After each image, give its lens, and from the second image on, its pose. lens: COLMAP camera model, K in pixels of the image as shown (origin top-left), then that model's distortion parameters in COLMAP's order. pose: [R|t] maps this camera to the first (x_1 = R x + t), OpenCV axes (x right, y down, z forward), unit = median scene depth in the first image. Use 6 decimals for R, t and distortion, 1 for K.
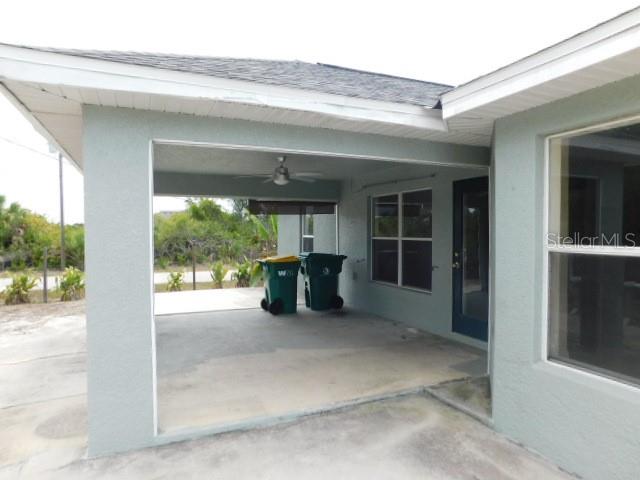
lens RADIAL K [[424.6, 0, 320.0], [0, 424.6, 240.0], [0, 0, 1]] dist [-0.002495, -0.000391]
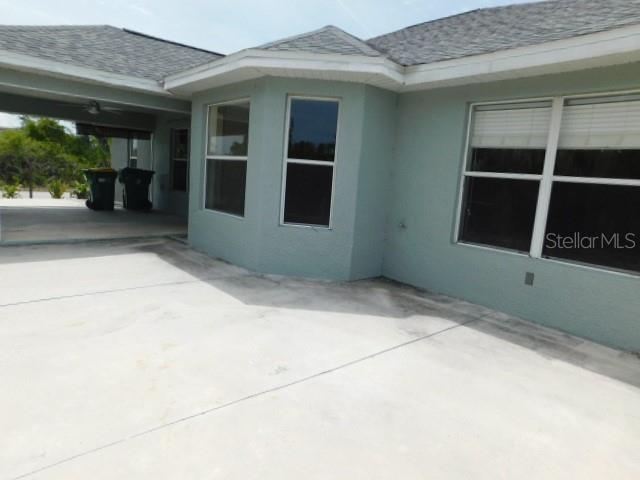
lens RADIAL K [[423.4, 0, 319.8], [0, 423.4, 222.6], [0, 0, 1]] dist [0.002342, 0.005038]
pose [[0.953736, 0.029752, 0.299169, 0.055384], [-0.060260, 0.993815, 0.093272, 0.014218], [-0.294544, -0.106985, 0.949631, -0.159951]]
